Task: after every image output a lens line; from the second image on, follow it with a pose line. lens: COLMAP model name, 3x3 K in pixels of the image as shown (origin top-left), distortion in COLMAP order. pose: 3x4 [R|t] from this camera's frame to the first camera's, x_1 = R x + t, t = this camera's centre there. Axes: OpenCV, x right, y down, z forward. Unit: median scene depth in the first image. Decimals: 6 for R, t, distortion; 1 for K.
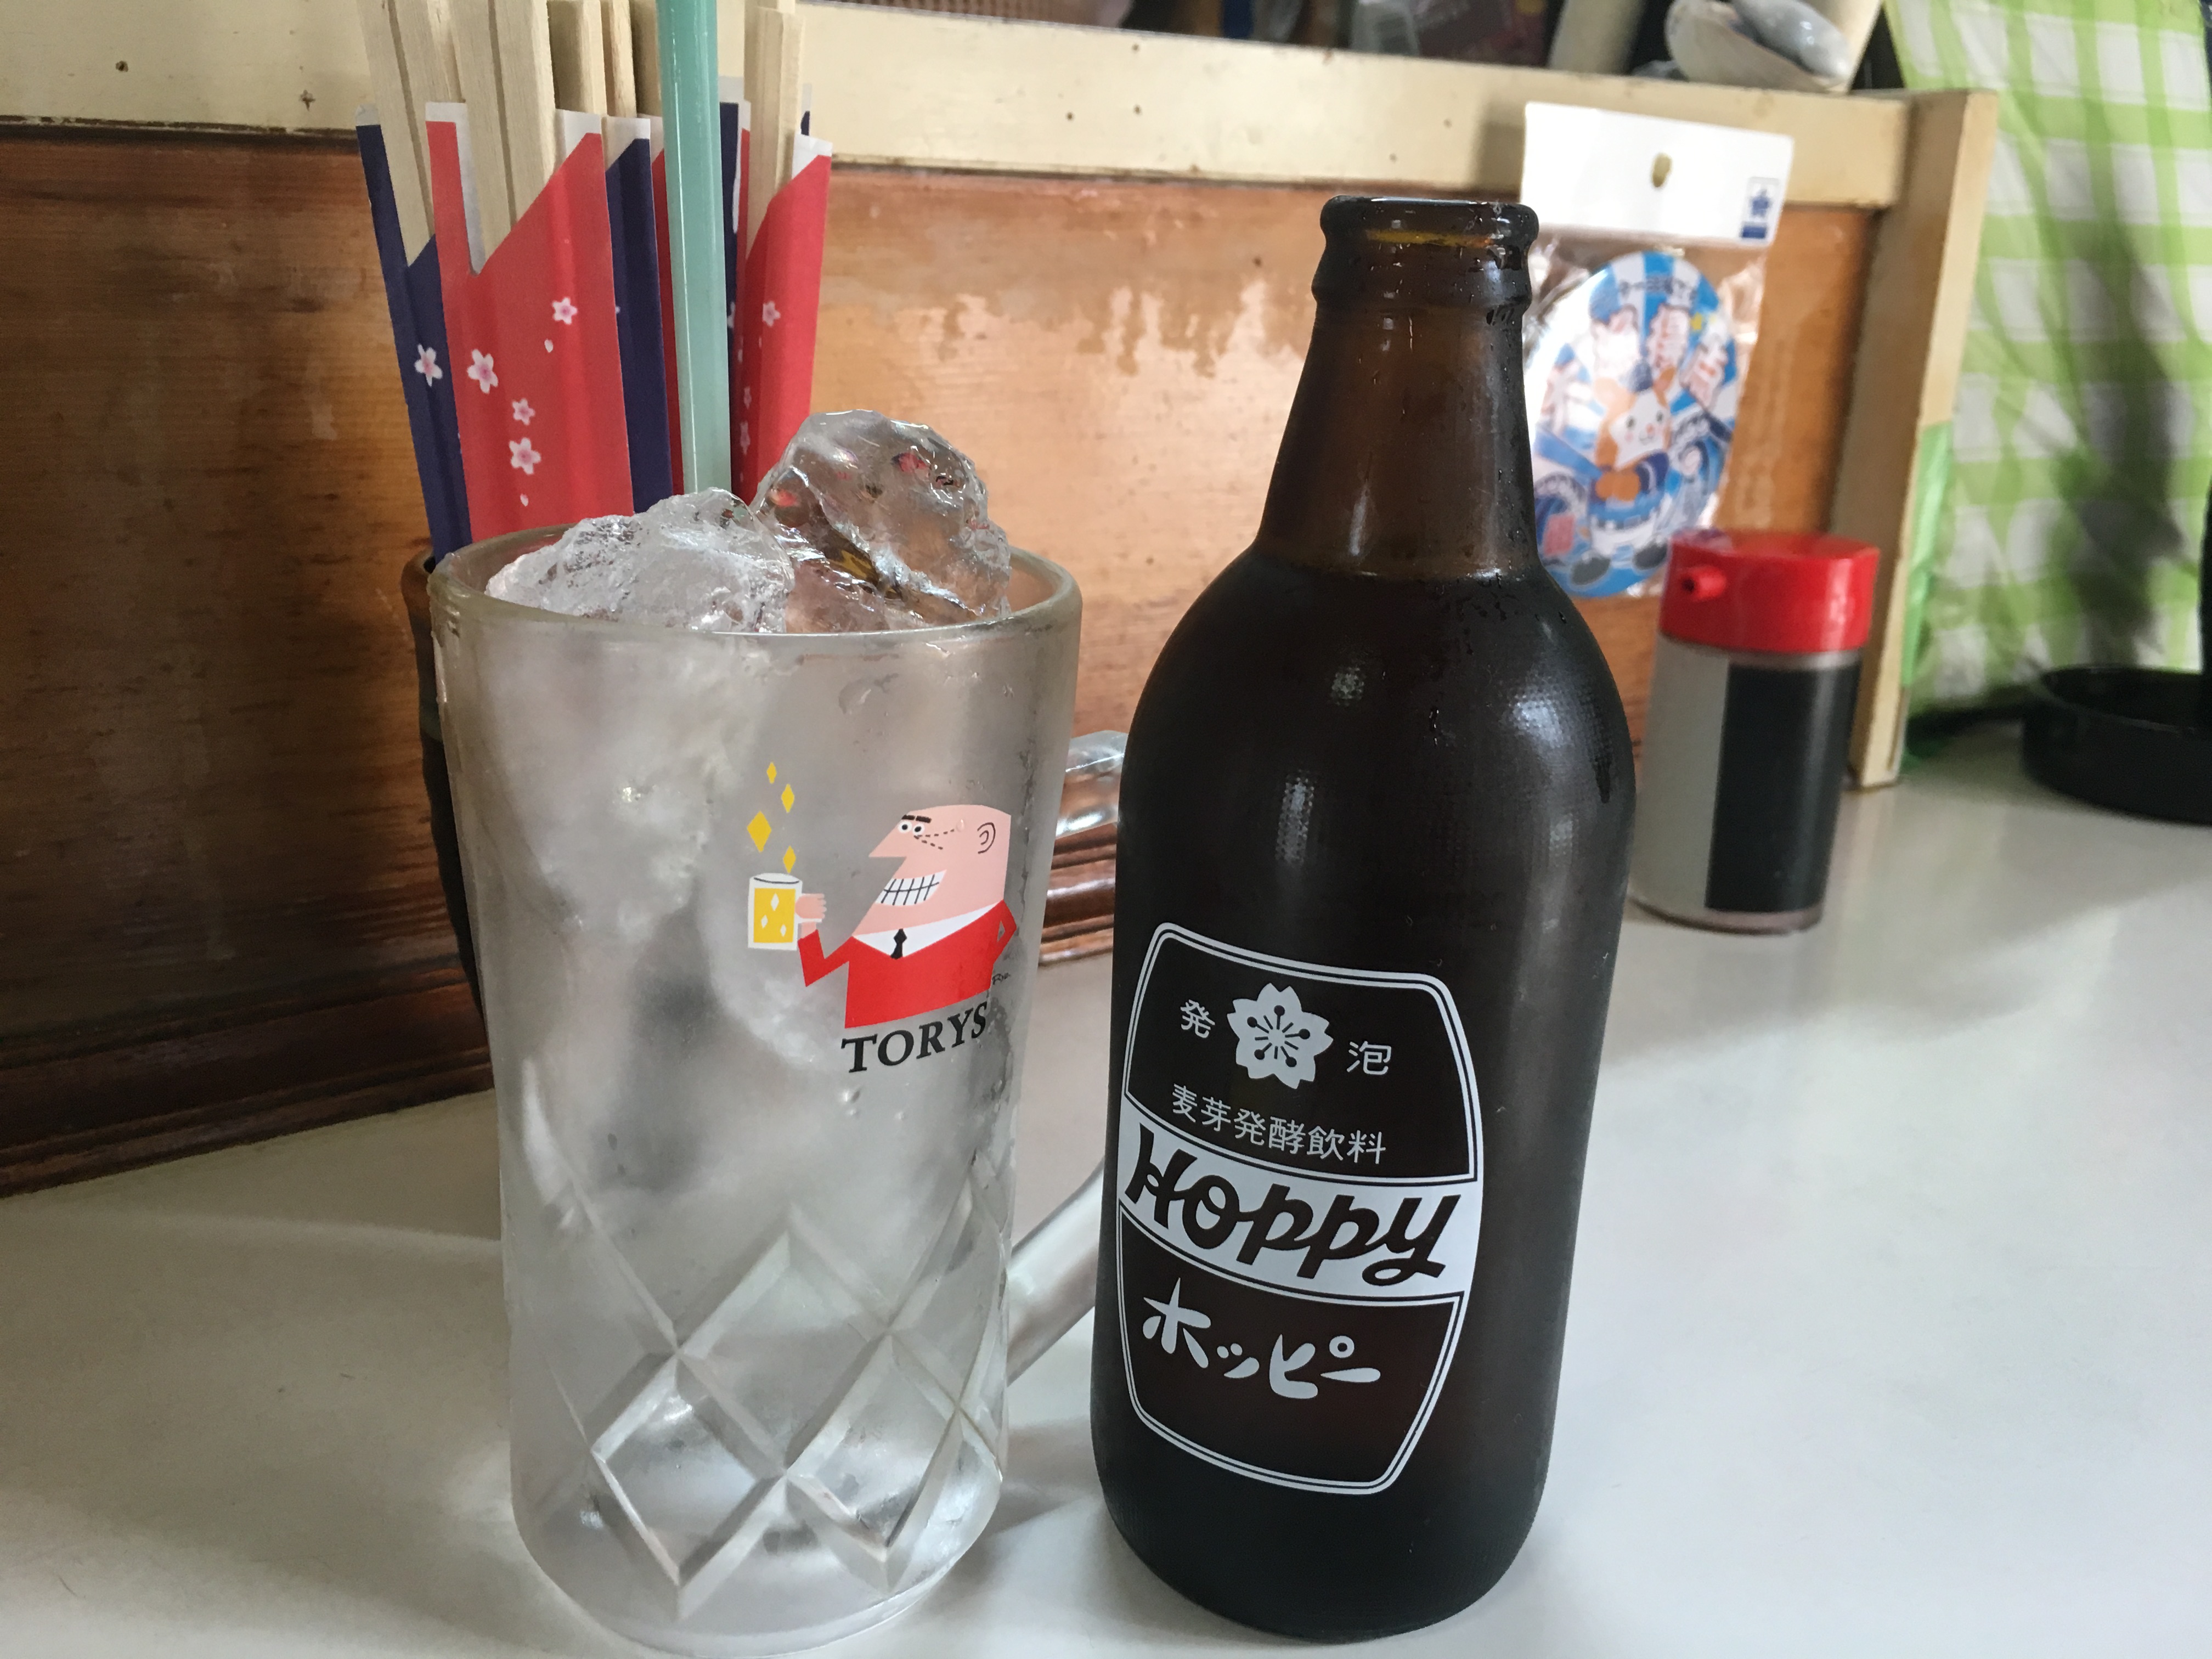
lens RADIAL K [[1895.0, 0, 1108.0], [0, 1895.0, 827.4], [0, 0, 1]] dist [0.058332, -0.086374]
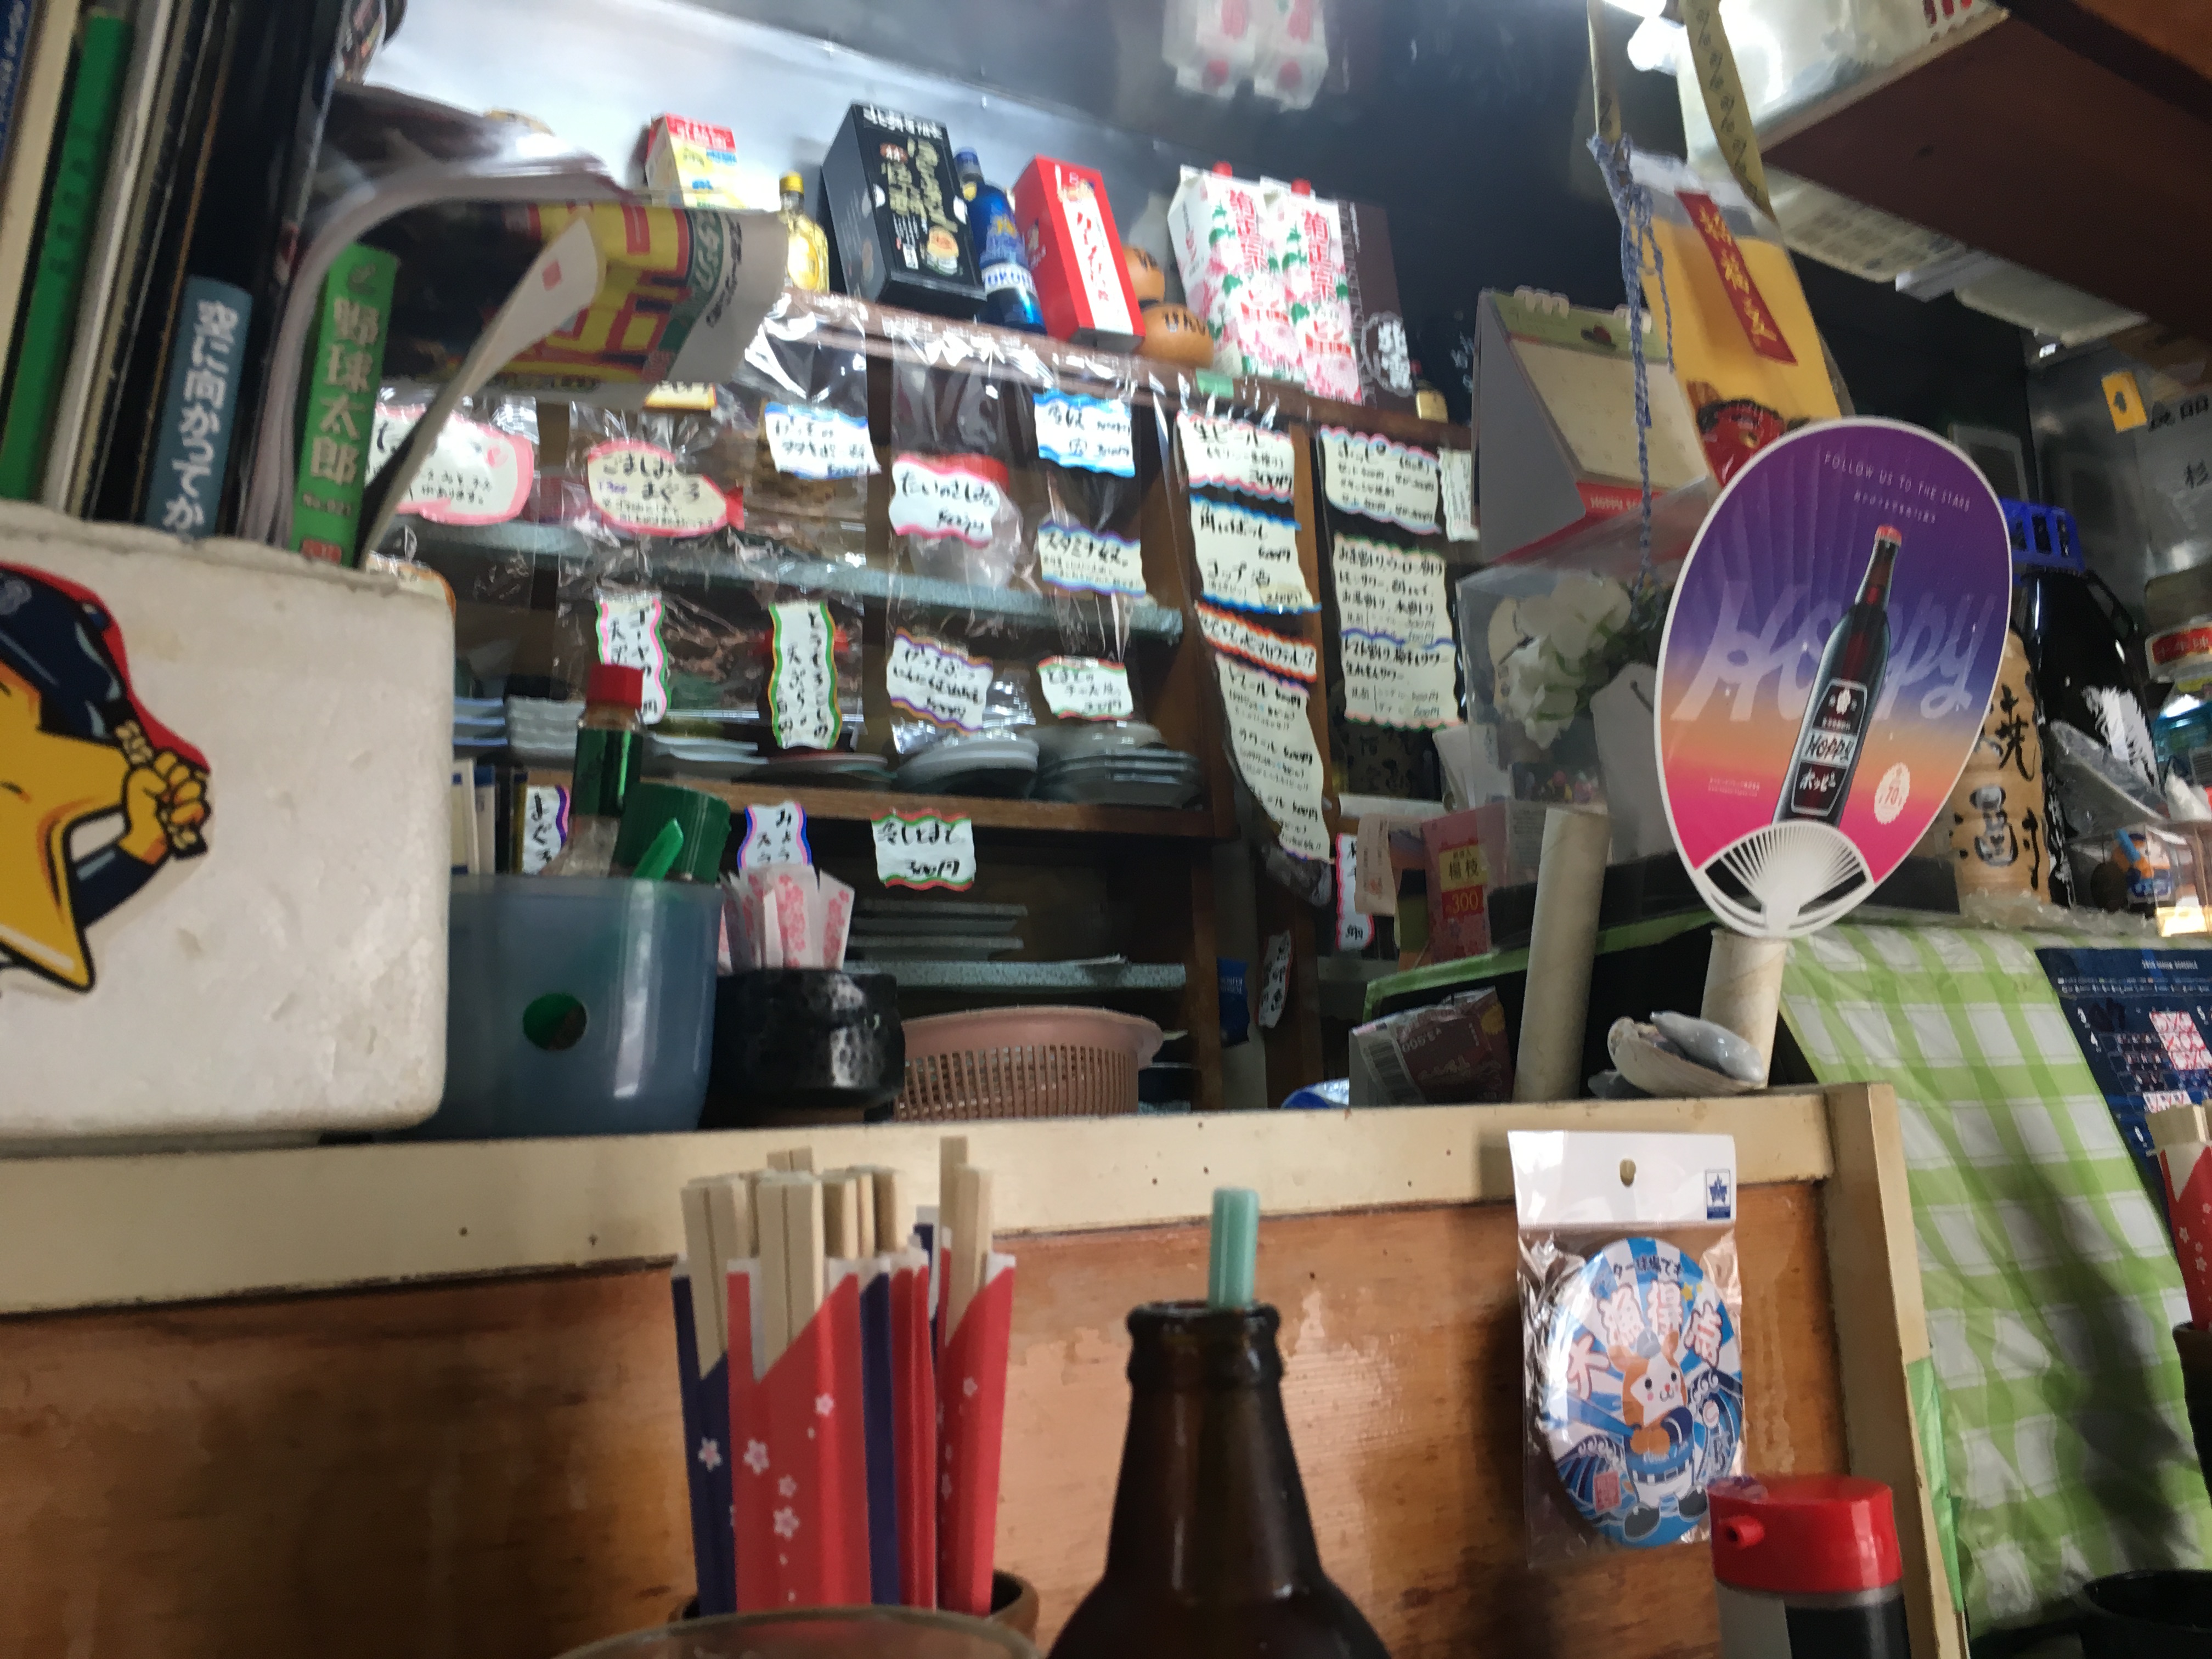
lens RADIAL K [[1895.0, 0, 1105.4], [0, 1895.0, 819.8], [0, 0, 1]] dist [0.058332, -0.086374]
pose [[0.997026, -0.076036, 0.012539, -0.039144], [0.073085, 0.881362, -0.466755, 0.000654], [0.024439, 0.466283, 0.884298, -0.175388]]
